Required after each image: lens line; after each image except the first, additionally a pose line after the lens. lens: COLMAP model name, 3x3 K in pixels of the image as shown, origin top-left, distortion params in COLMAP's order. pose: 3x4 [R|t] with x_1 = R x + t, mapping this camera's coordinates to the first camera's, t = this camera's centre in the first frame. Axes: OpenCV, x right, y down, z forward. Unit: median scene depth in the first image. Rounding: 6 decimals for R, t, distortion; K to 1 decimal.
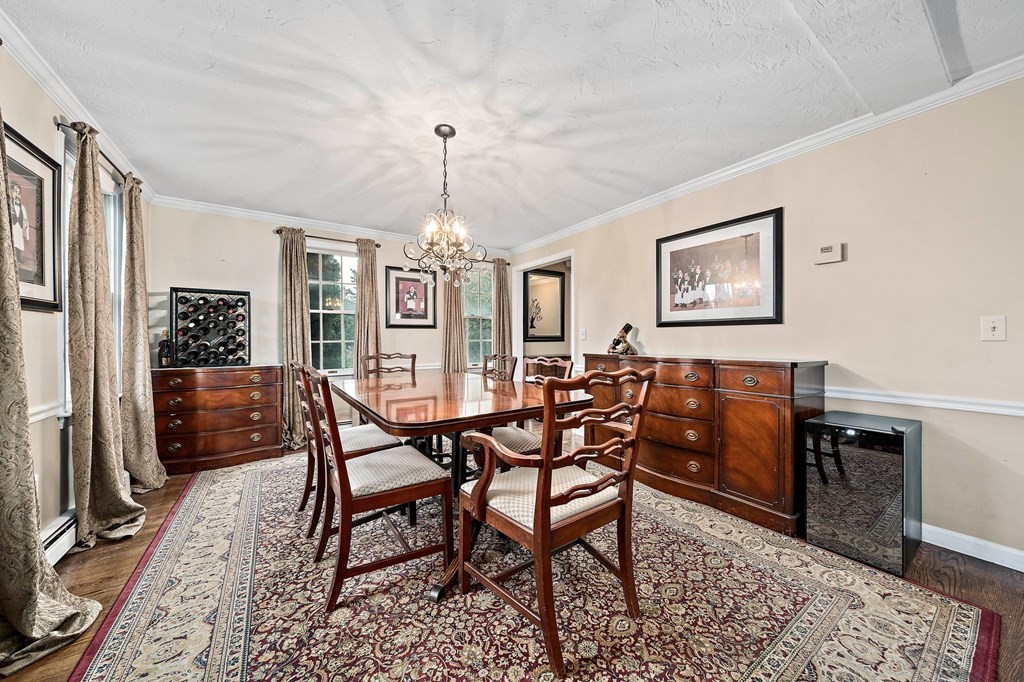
lens RADIAL K [[356.0, 0, 514.4], [0, 356.0, 340.4], [0, 0, 1]] dist [-0.001590, 0.000151]
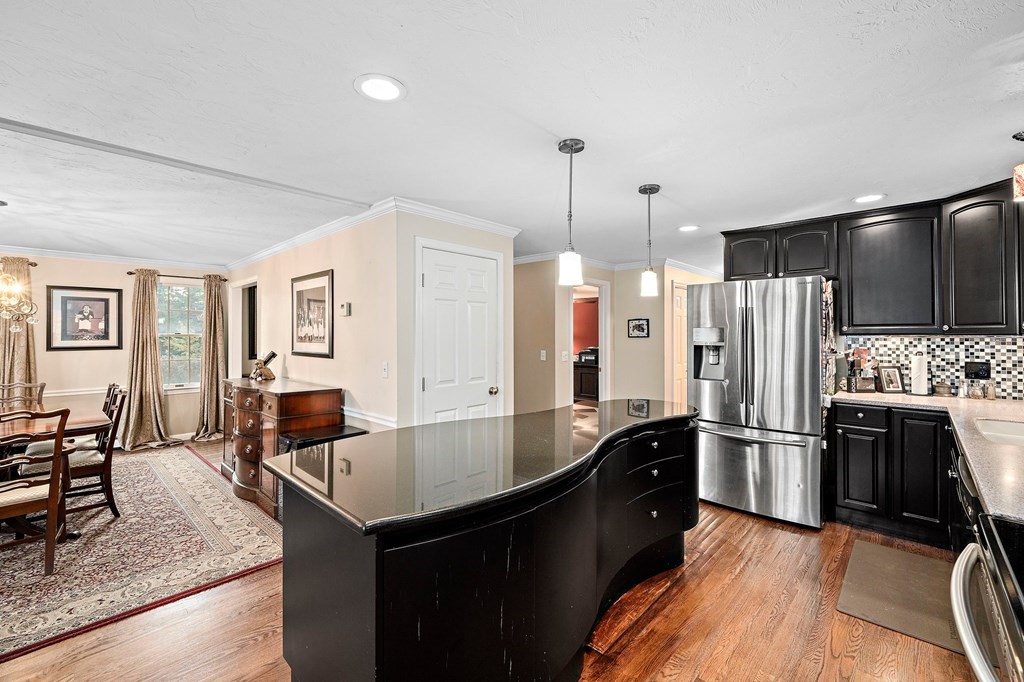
lens RADIAL K [[432.1, 0, 510.5], [0, 432.1, 333.6], [0, 0, 1]] dist [0.000764, 0.000196]
pose [[0.976731, 0.002211, 0.214456, 0.774995], [-0.000568, 0.999970, -0.007727, -0.094451], [-0.214467, 0.007425, 0.976703, -0.502794]]
